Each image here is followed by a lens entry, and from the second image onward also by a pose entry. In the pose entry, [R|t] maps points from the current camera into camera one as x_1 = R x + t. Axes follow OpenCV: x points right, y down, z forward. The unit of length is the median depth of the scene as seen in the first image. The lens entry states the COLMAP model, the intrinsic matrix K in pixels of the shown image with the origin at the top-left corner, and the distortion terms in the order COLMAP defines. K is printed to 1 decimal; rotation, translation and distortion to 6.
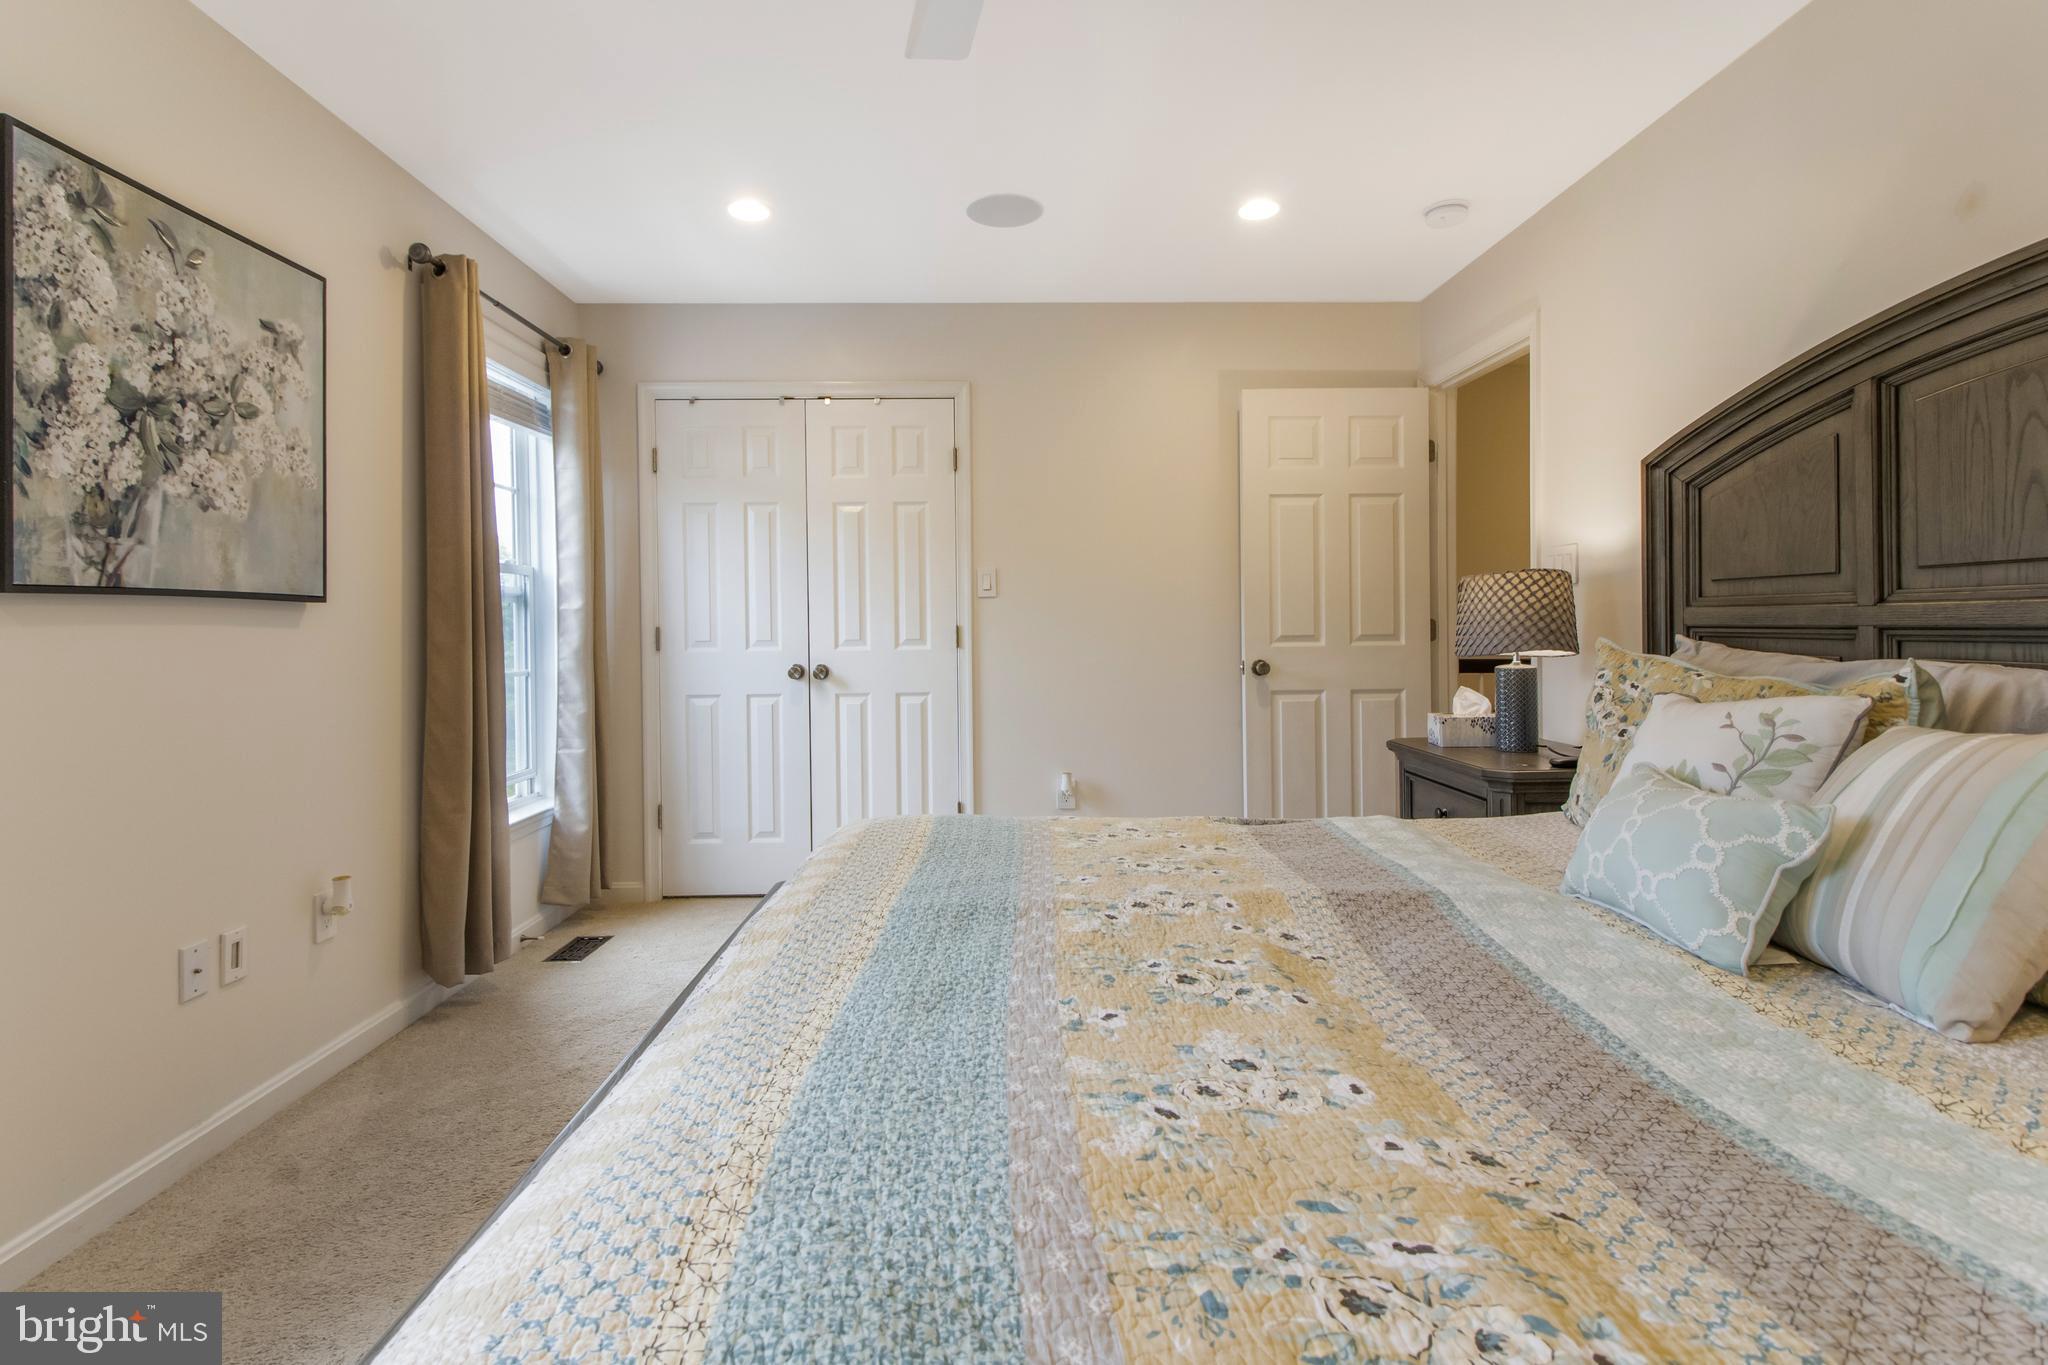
lens RADIAL K [[1004.9, 0, 1021.2], [0, 1004.9, 632.3], [0, 0, 1]] dist [0.009849, -0.005704]
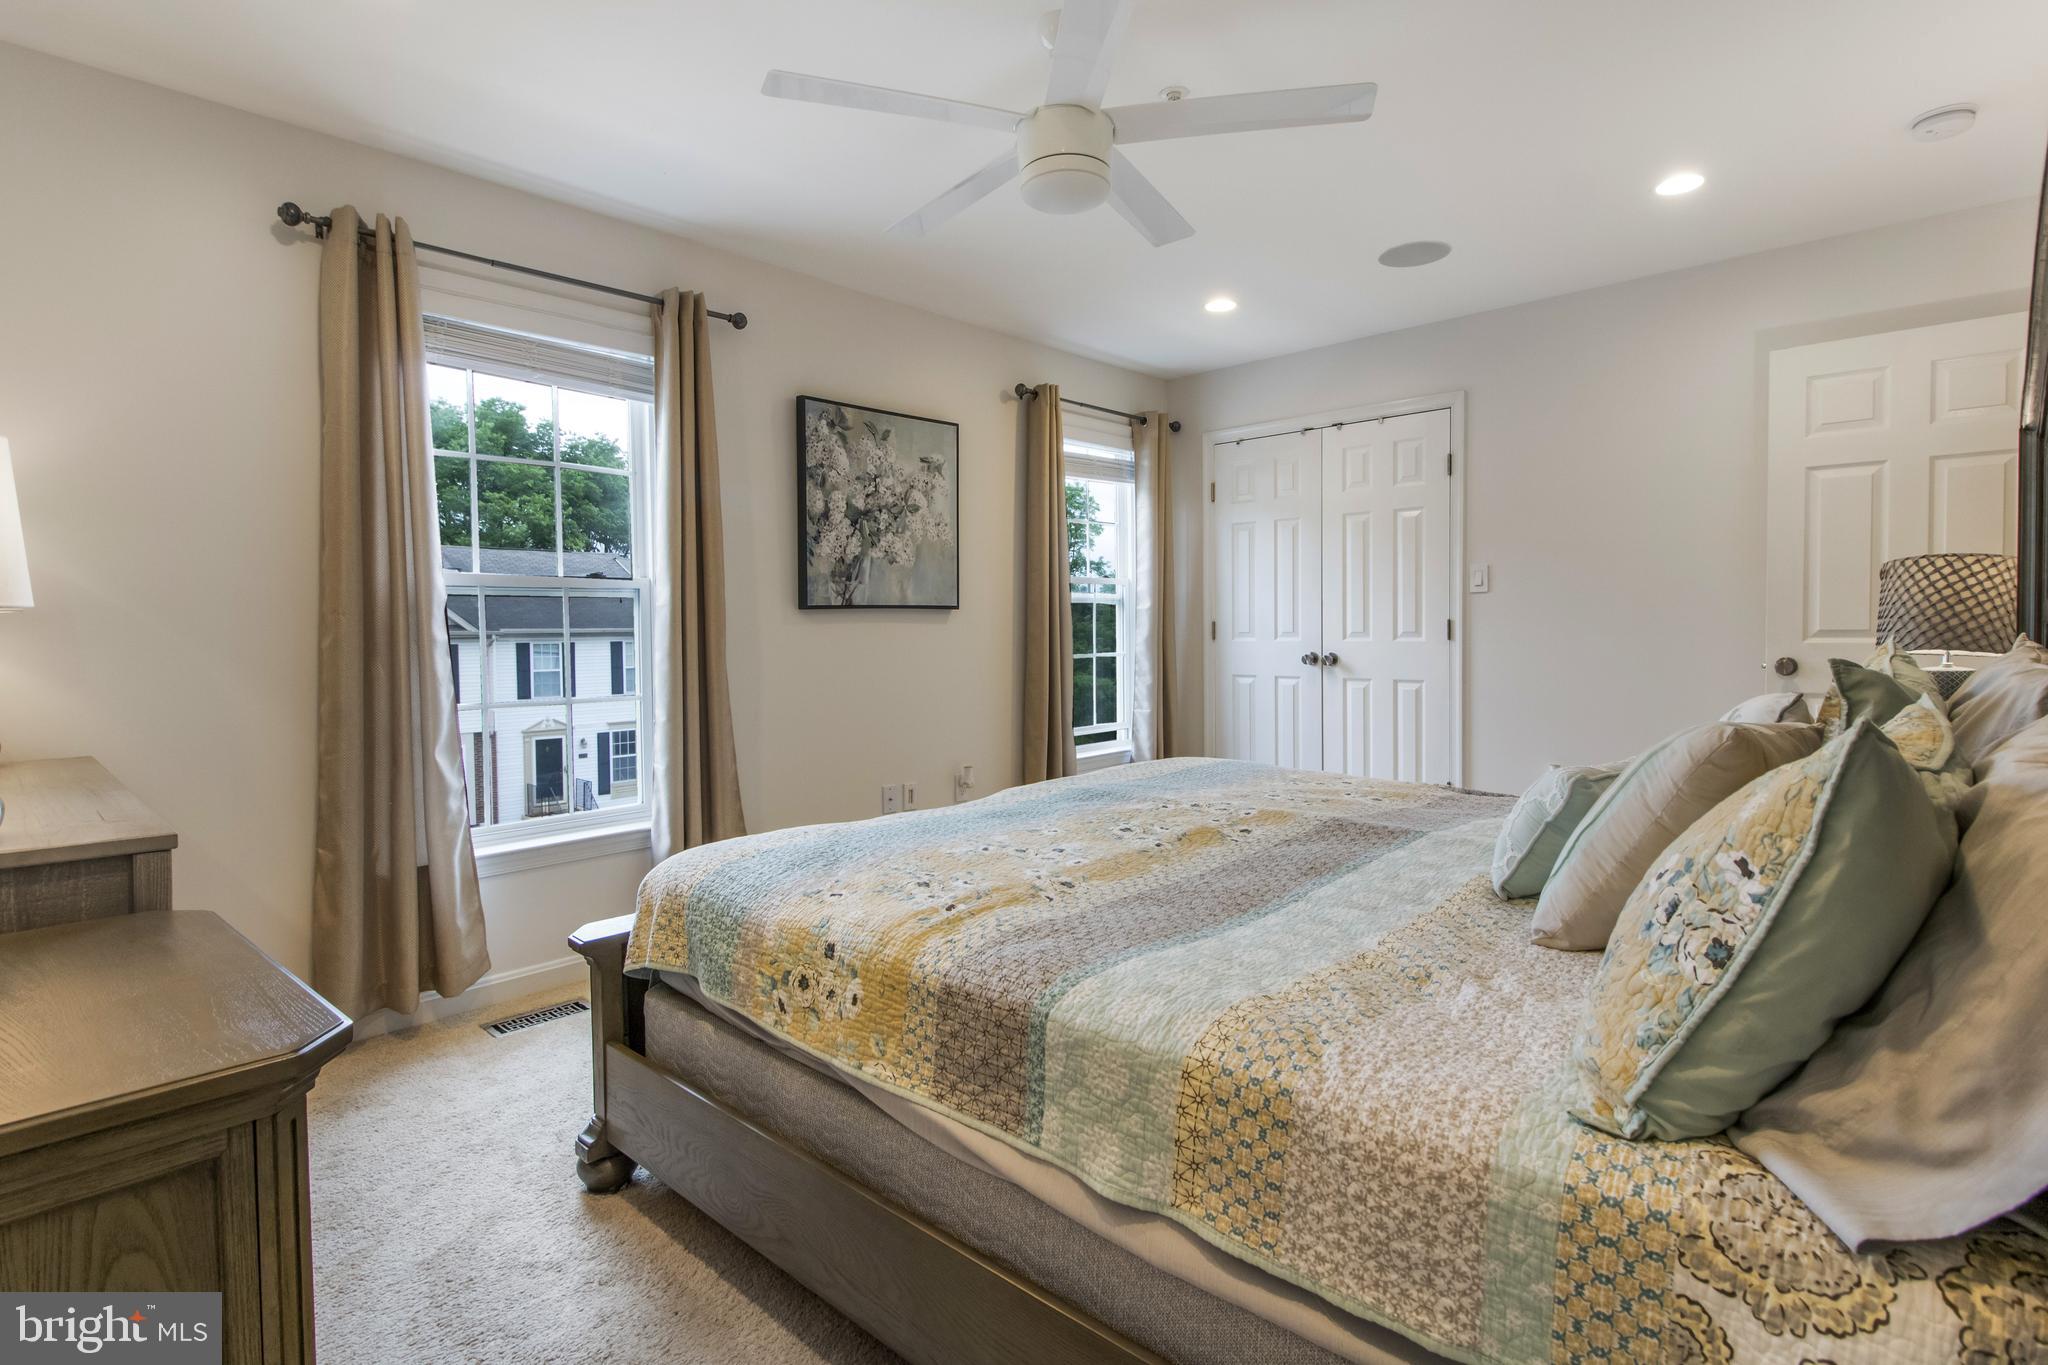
lens RADIAL K [[1004.9, 0, 990.9], [0, 1004.9, 652.1], [0, 0, 1]] dist [0.009849, -0.005704]
pose [[0.700115, 0.020378, -0.713740, 0.659785], [0.001241, 0.999556, 0.029755, -0.008150], [0.714029, -0.021718, 0.699779, -0.204107]]
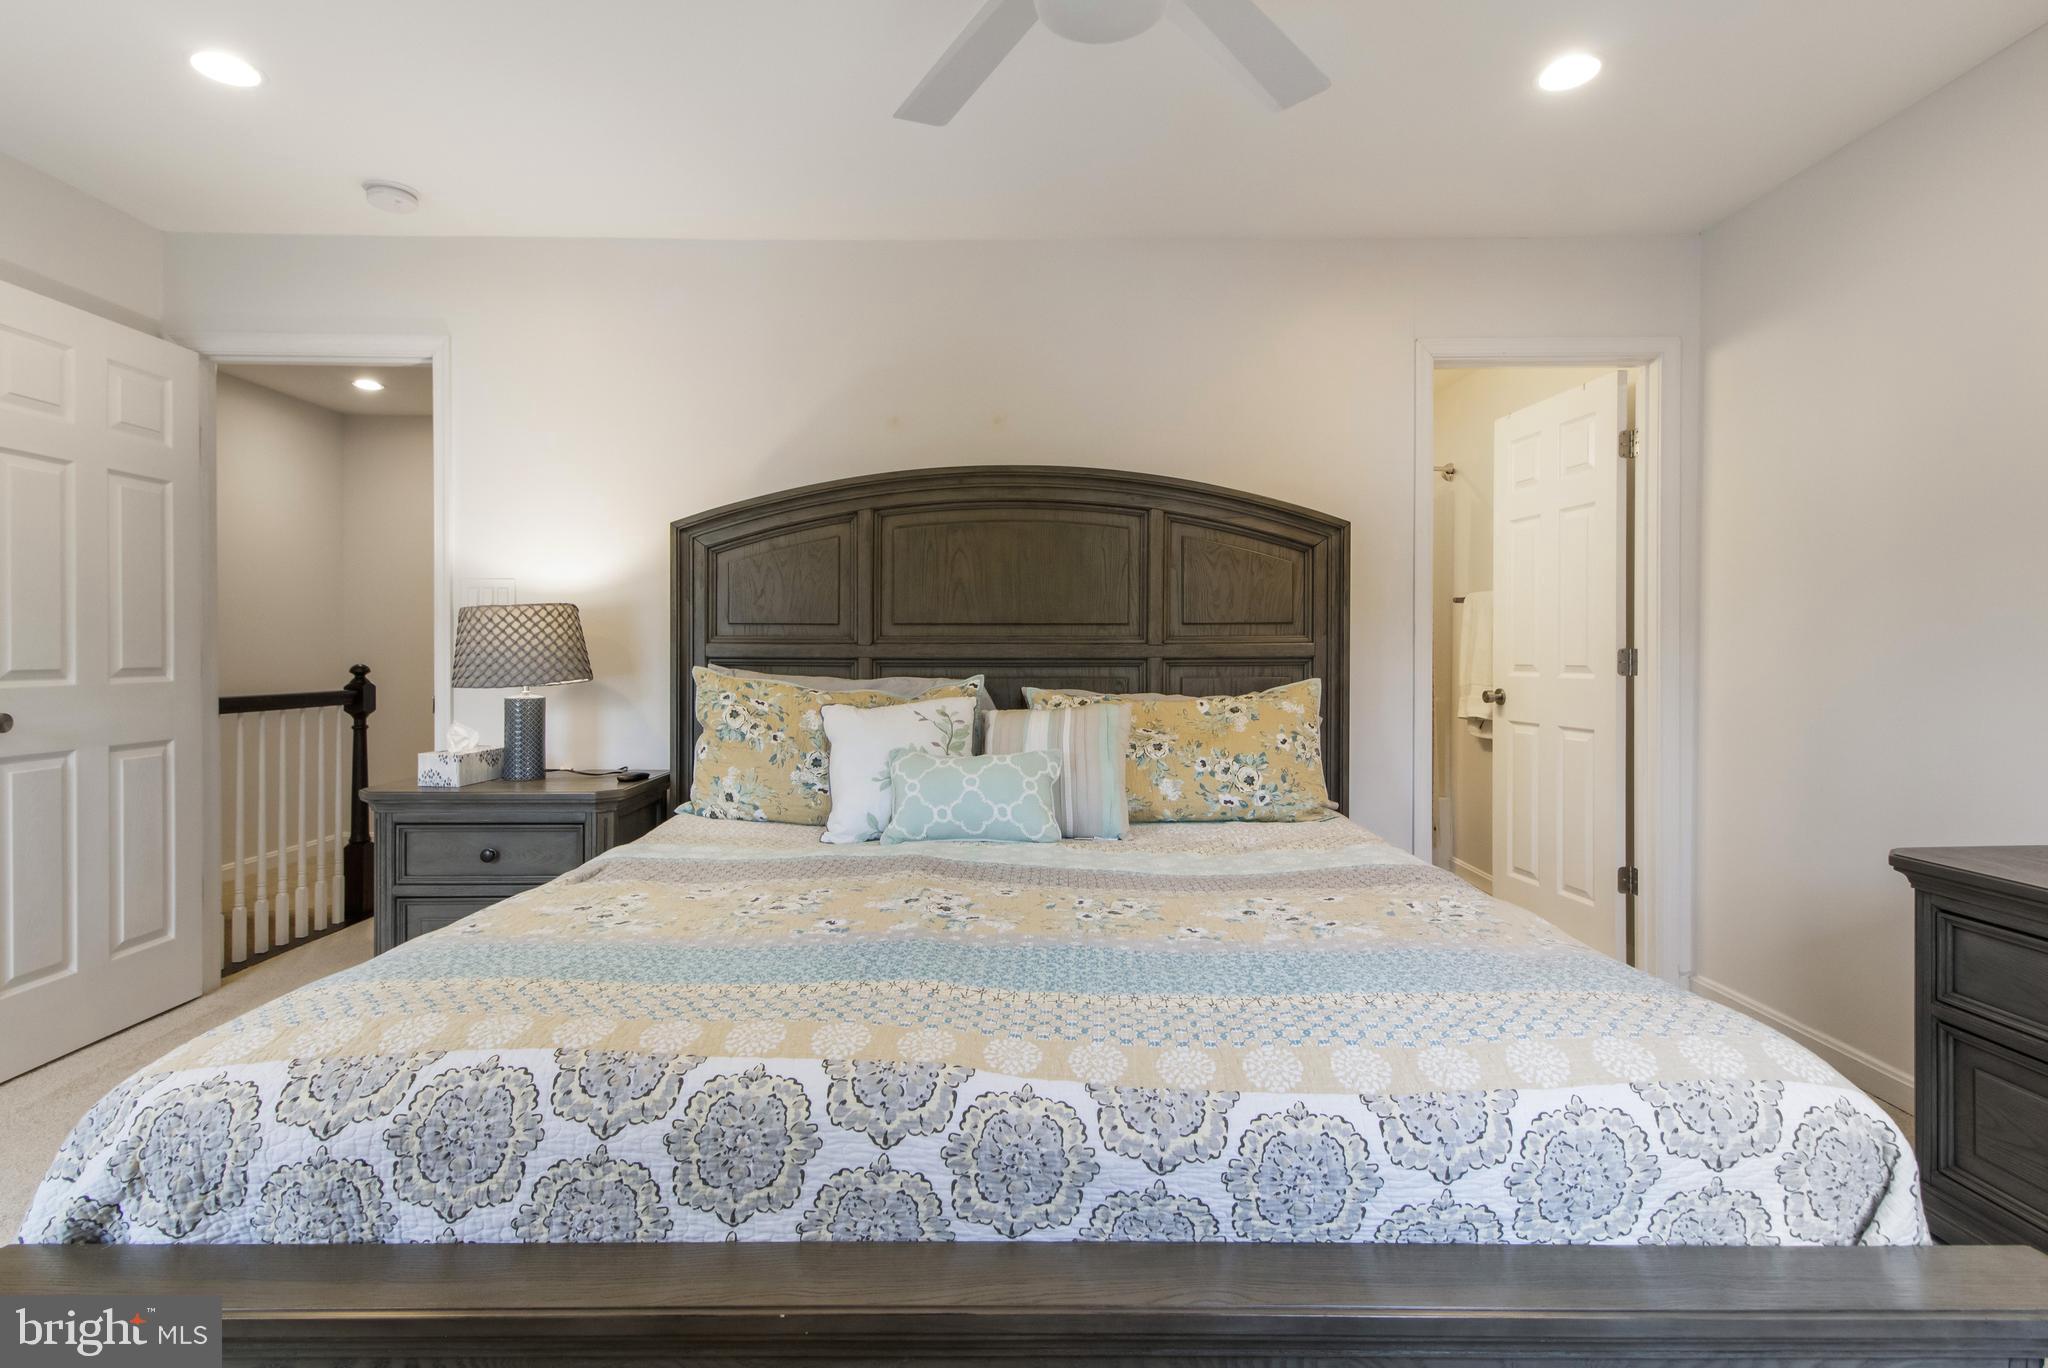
lens RADIAL K [[1004.9, 0, 1025.8], [0, 1004.9, 661.9], [0, 0, 1]] dist [0.009849, -0.005704]
pose [[0.004585, -0.000111, 0.999989, -0.663054], [0.004875, 0.999988, 0.000088, 0.001486], [-0.999978, 0.004874, 0.004586, 0.609444]]
